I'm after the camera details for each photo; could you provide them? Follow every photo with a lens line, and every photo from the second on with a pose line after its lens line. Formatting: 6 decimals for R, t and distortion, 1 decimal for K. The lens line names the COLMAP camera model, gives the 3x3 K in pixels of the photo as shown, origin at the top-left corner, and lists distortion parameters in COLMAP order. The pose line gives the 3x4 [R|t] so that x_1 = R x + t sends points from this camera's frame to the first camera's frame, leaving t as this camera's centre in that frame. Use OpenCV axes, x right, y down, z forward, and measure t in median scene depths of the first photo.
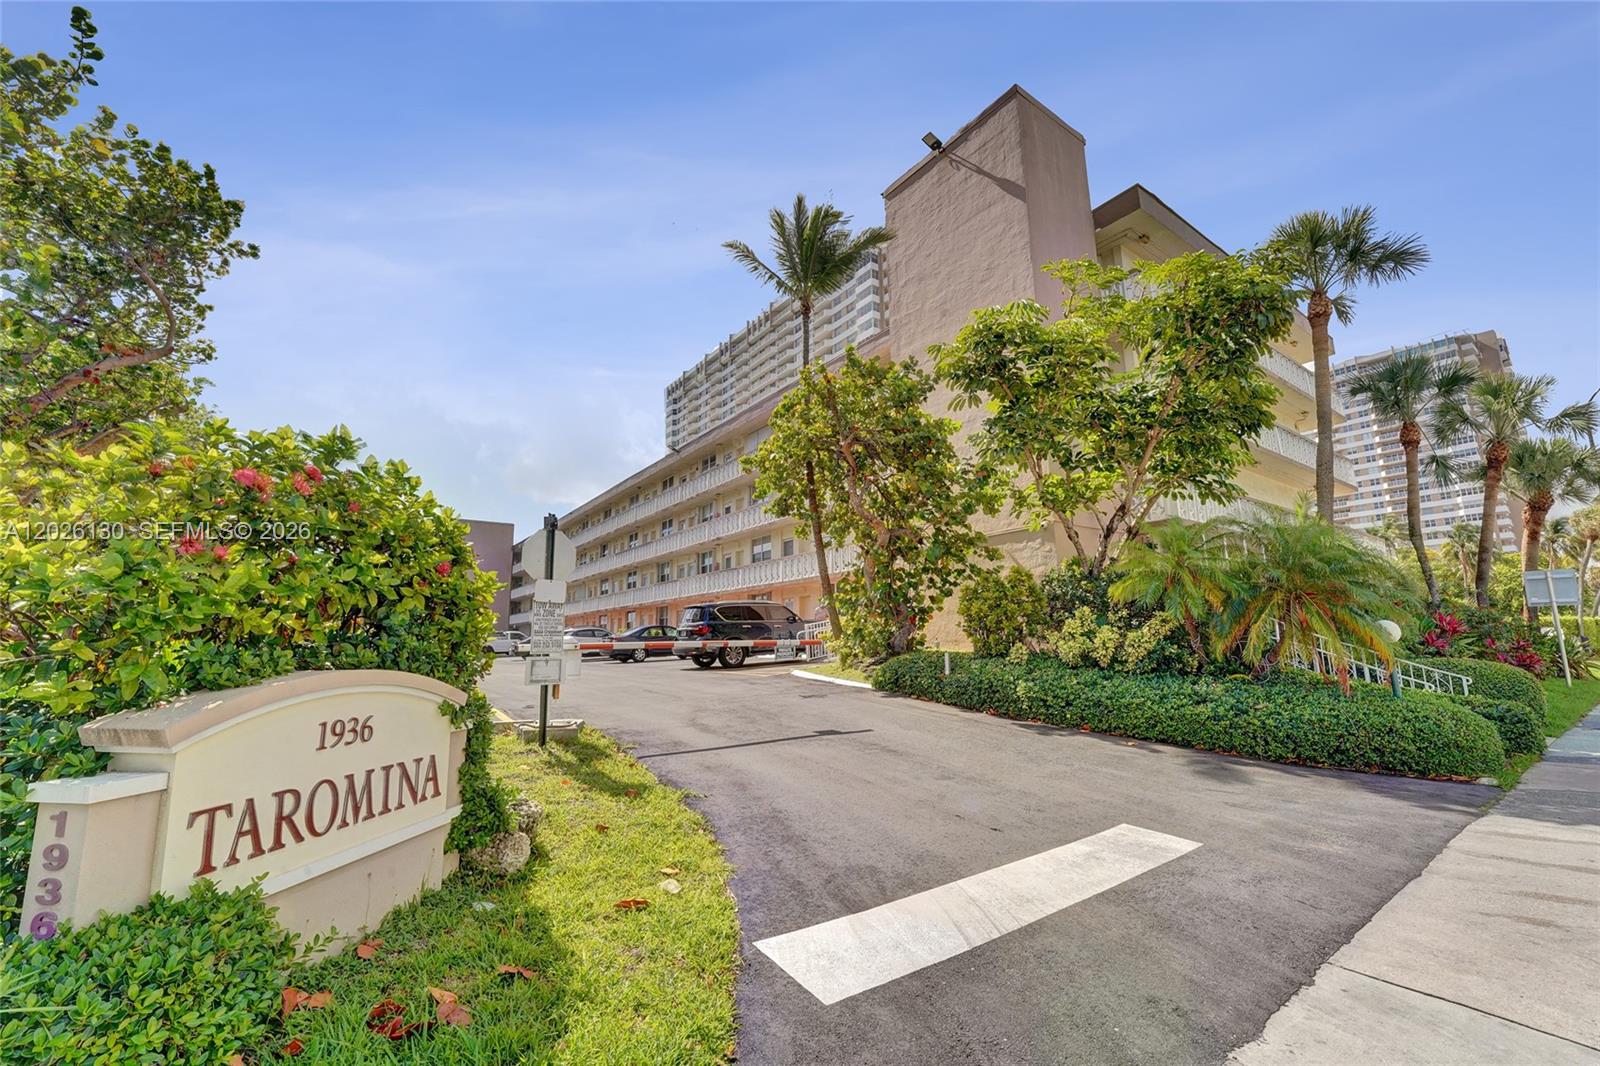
lens RADIAL K [[660.9, 0, 810.6], [0, 660.9, 527.6], [0, 0, 1]] dist [-0.015078, 0.000266]
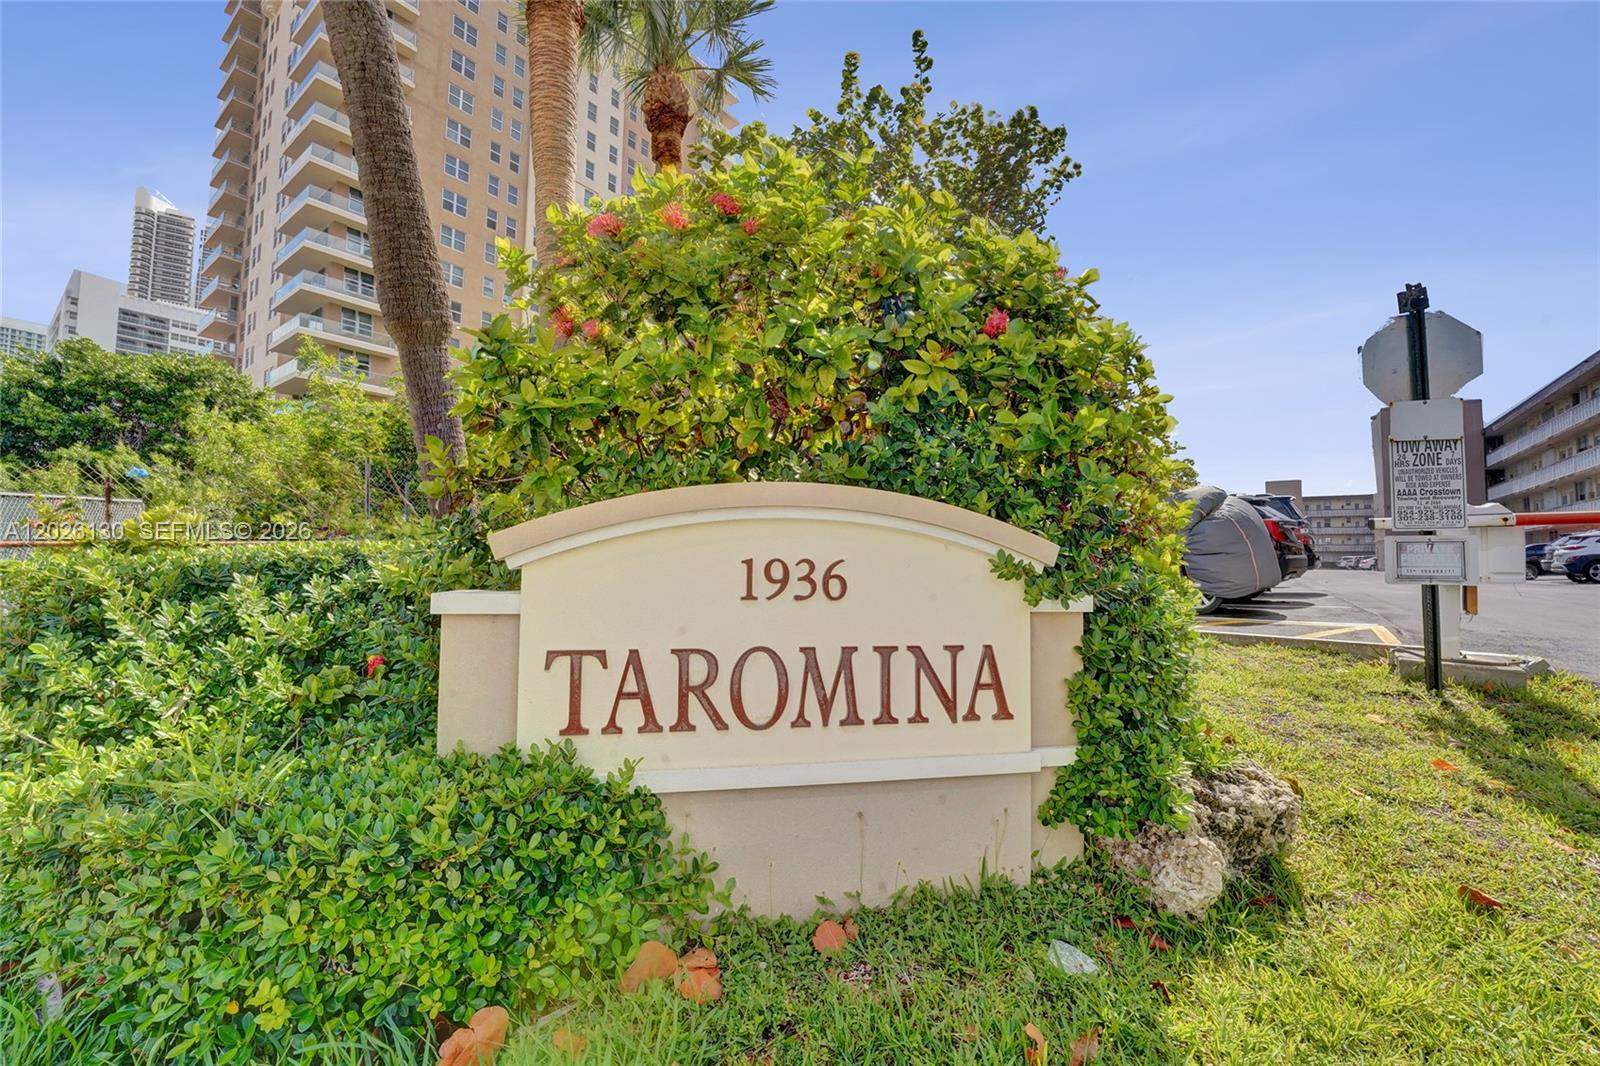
lens RADIAL K [[660.9, 0, 810.6], [0, 660.9, 527.6], [0, 0, 1]] dist [-0.015078, 0.000266]
pose [[0.313889, -0.036206, -0.948769, -0.082242], [0.149772, 0.988650, 0.011823, 0.222921], [0.937572, -0.145810, 0.315749, 0.711795]]
